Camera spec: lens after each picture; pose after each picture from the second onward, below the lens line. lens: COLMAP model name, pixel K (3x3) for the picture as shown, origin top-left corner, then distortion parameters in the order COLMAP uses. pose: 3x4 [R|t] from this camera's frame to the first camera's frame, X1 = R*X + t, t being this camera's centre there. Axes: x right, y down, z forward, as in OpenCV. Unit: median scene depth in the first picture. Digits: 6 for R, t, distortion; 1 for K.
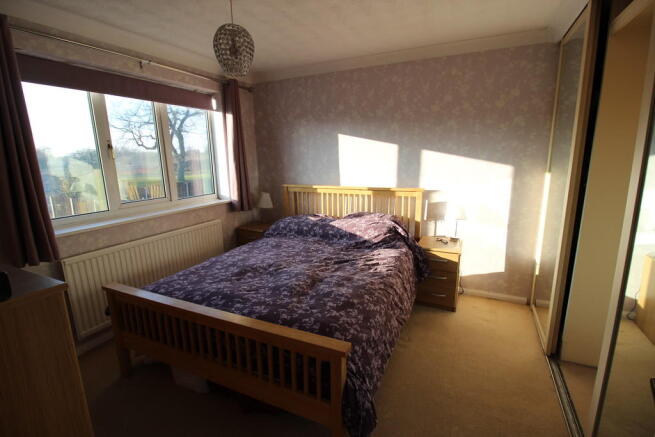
lens RADIAL K [[307.9, 0, 328.7], [0, 307.9, 222.2], [0, 0, 1]] dist [-0.021786, -0.000965]
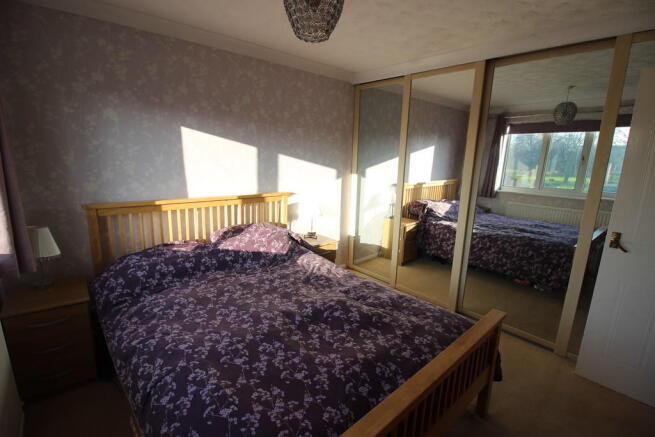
lens RADIAL K [[307.9, 0, 328.7], [0, 307.9, 222.2], [0, 0, 1]] dist [-0.021786, -0.000965]
pose [[0.377204, -0.168483, 0.910676, -0.565534], [0.155911, 0.980831, 0.116884, -0.103944], [-0.912912, 0.097896, 0.396242, 0.451758]]
